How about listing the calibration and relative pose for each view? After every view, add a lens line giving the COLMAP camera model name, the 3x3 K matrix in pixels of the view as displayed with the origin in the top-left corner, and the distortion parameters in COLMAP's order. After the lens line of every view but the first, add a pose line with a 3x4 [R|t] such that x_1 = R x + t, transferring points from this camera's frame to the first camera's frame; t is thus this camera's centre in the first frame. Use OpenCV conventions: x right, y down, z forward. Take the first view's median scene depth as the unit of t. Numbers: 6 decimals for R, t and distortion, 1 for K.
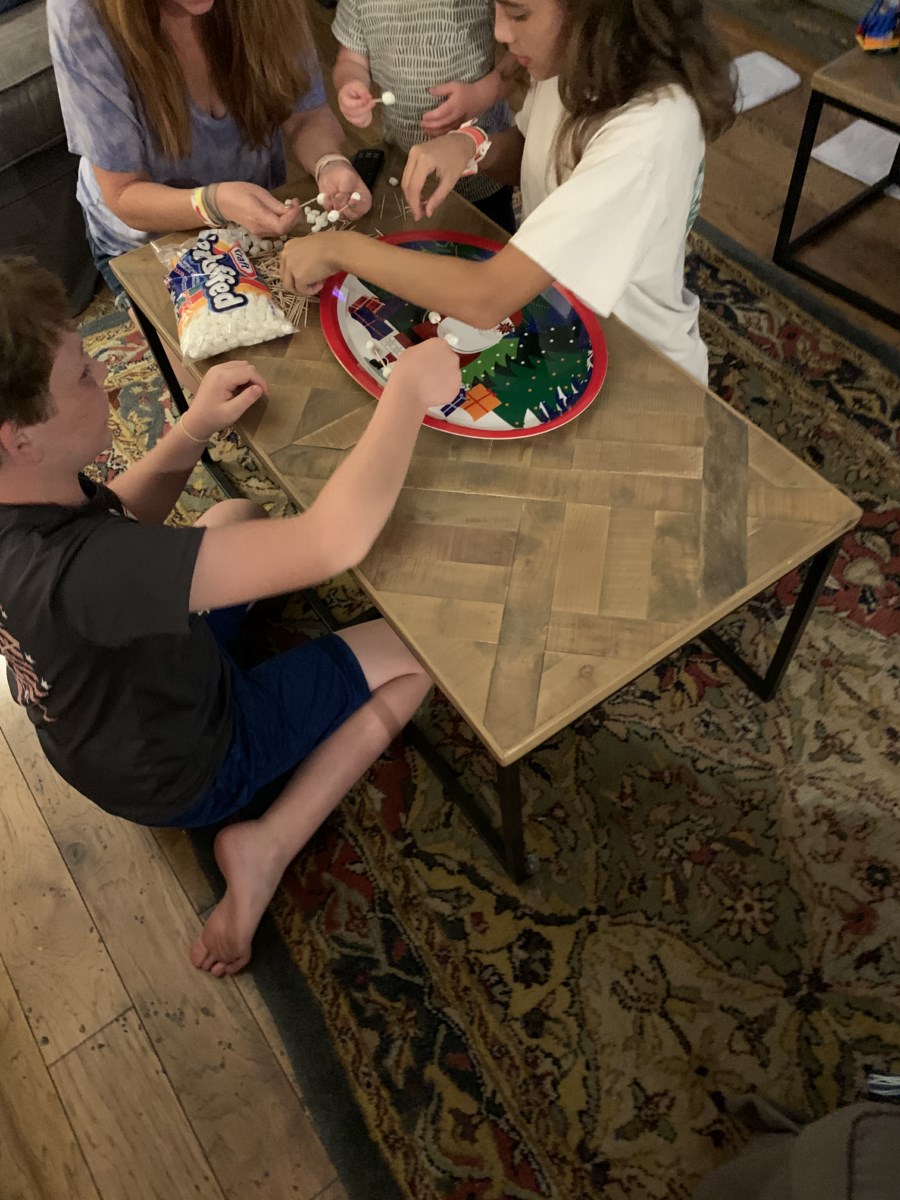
lens RADIAL K [[920.6, 0, 463.4], [0, 920.6, 568.0], [0, 0, 1]] dist [0.026069, -0.006957]
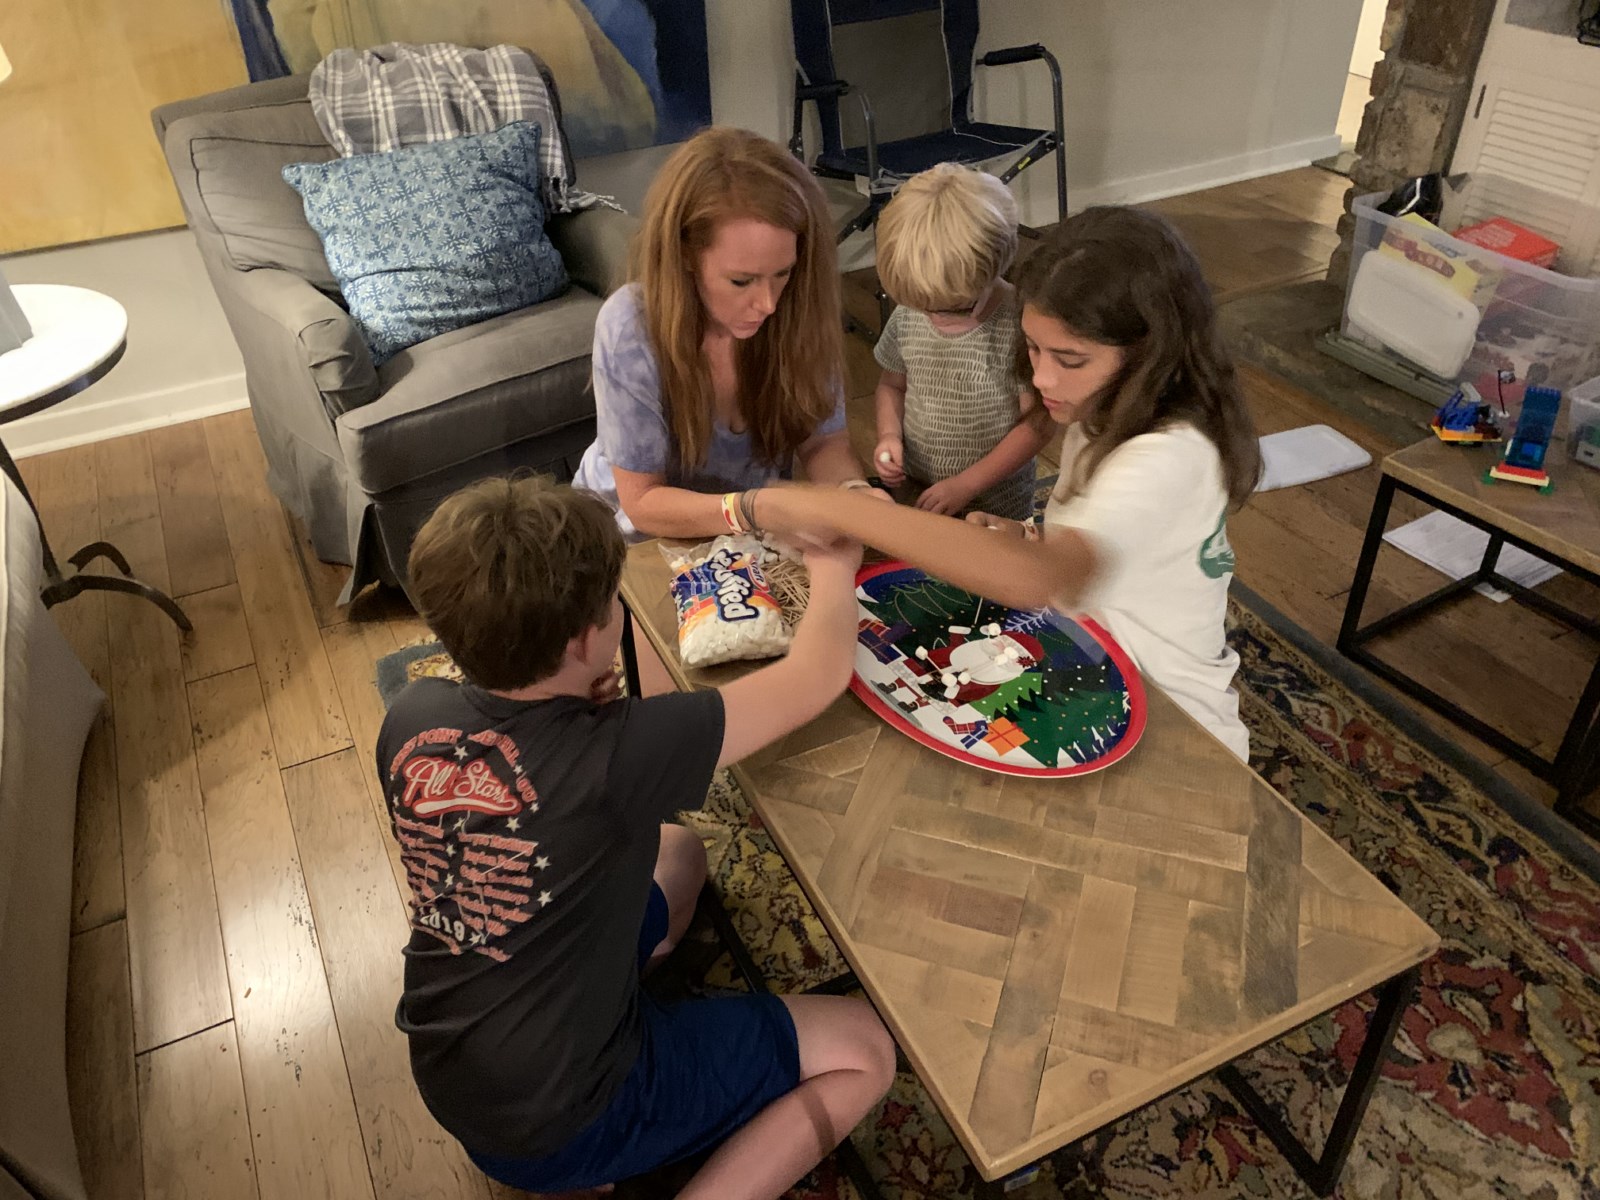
lens RADIAL K [[1212.7, 0, 809.8], [0, 1212.7, 588.2], [0, 0, 1]] dist [0.020856, 0.001198]
pose [[0.986842, 0.121325, -0.106879, -0.039326], [-0.149442, 0.936761, -0.316458, 0.056598], [0.061726, 0.328266, 0.942566, -0.133619]]
